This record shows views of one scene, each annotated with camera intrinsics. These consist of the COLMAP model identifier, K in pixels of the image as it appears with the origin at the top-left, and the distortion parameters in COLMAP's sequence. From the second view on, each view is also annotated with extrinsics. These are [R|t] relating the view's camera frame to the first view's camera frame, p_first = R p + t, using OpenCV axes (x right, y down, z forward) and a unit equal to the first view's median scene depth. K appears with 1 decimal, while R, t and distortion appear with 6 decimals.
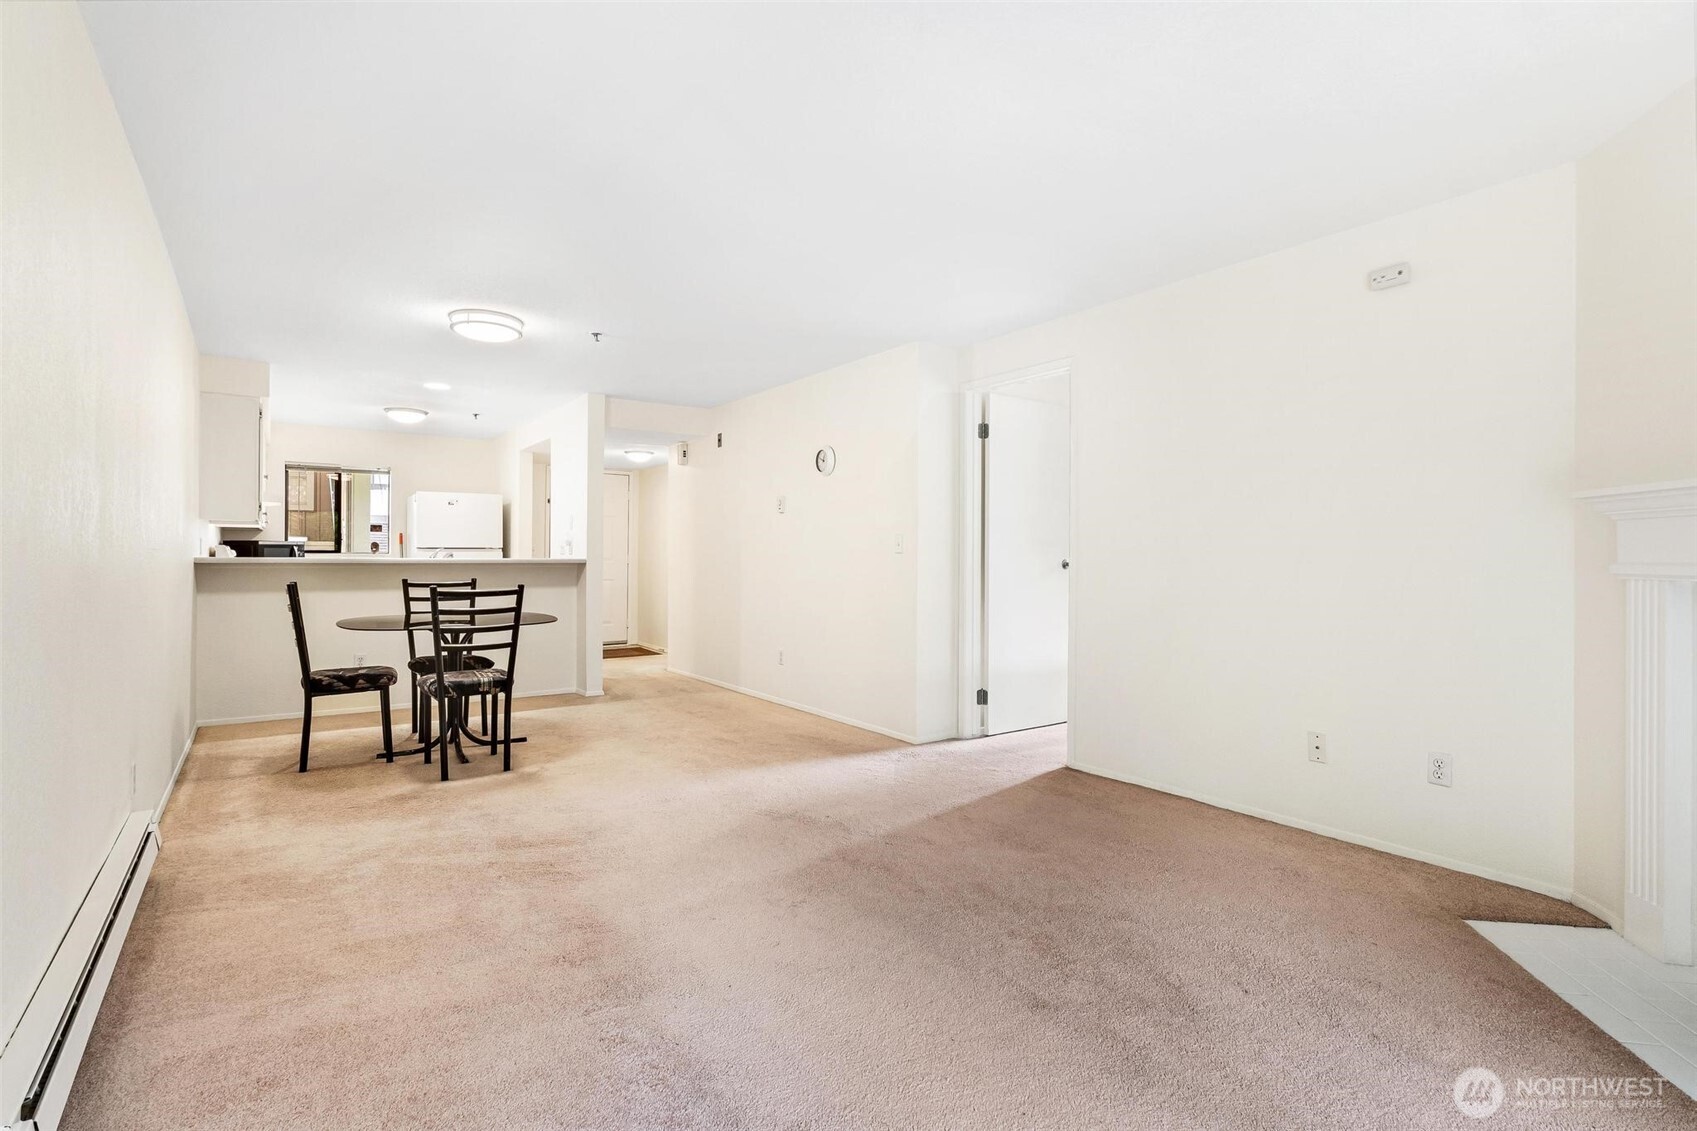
lens RADIAL K [[819.8, 0, 863.0], [0, 819.8, 572.0], [0, 0, 1]] dist [0.003839, -0.001126]
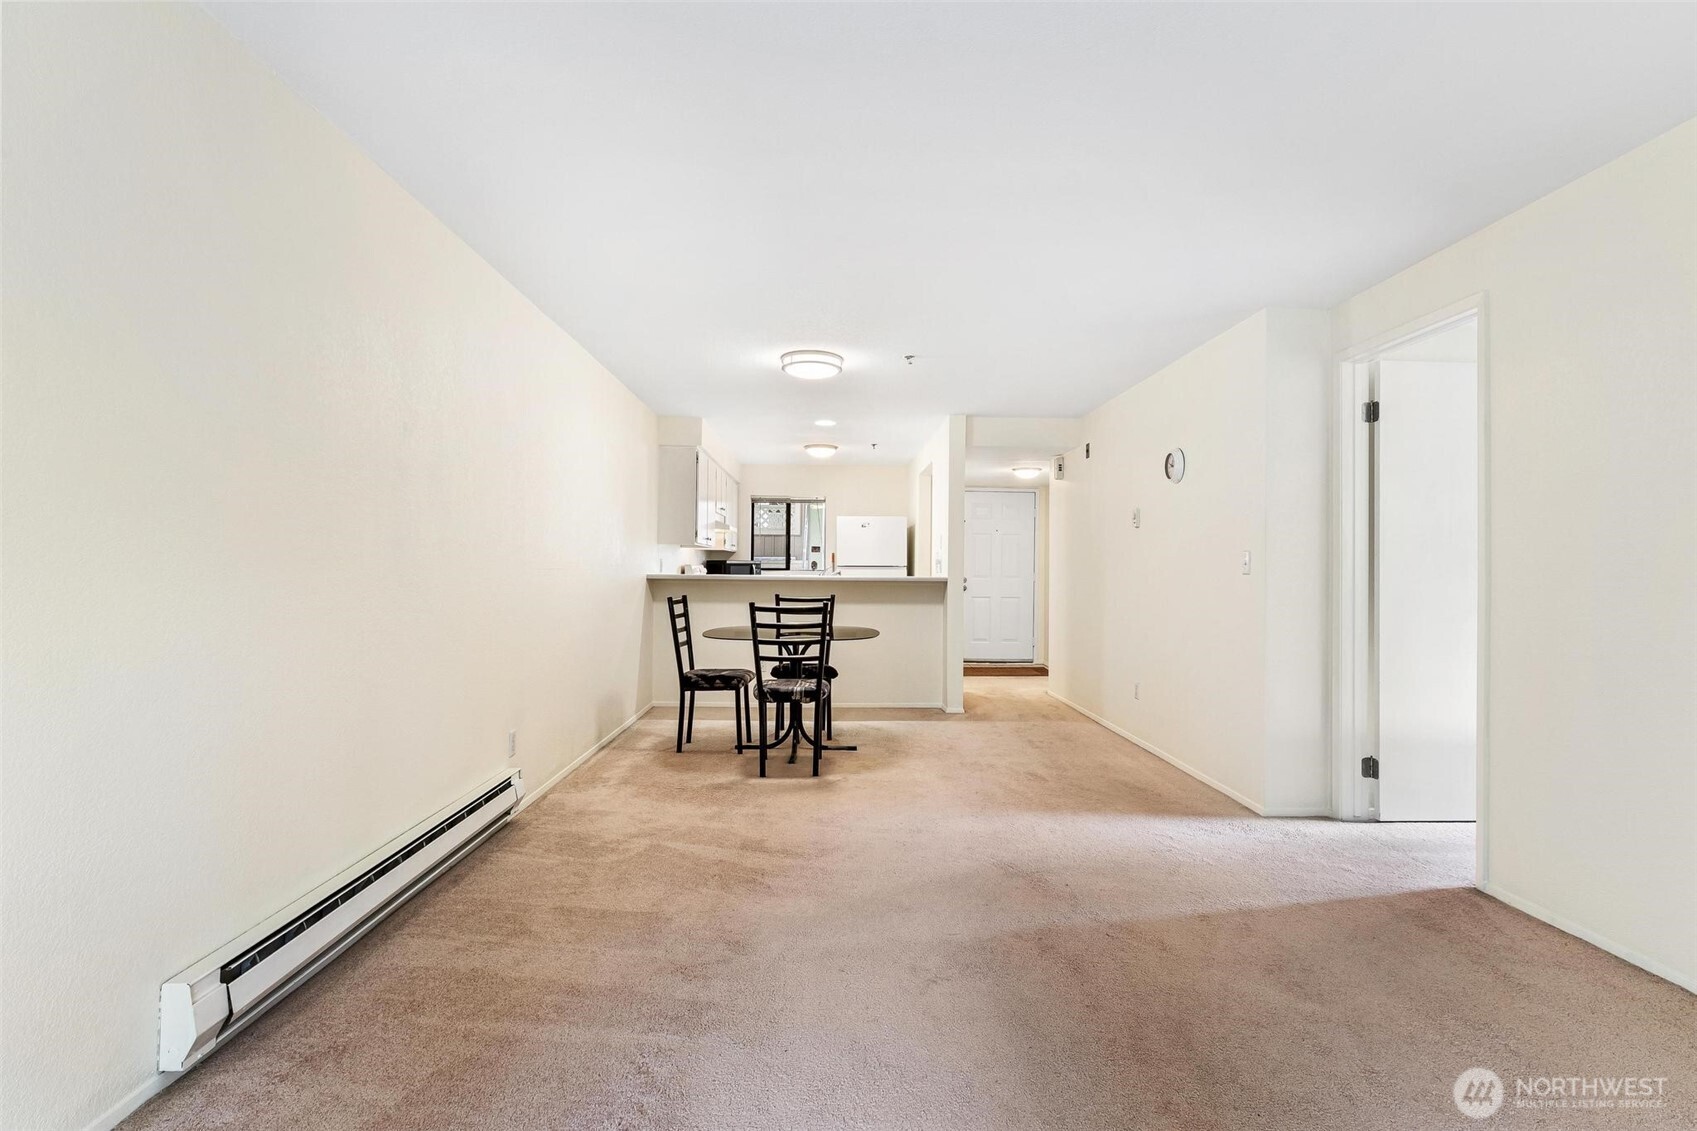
lens RADIAL K [[819.8, 0, 858.4], [0, 819.8, 562.3], [0, 0, 1]] dist [0.003839, -0.001126]
pose [[0.828486, -0.002764, -0.560003, 0.205470], [-0.015235, 0.999506, -0.027472, -0.007126], [0.559803, 0.031292, 0.828035, 0.134373]]
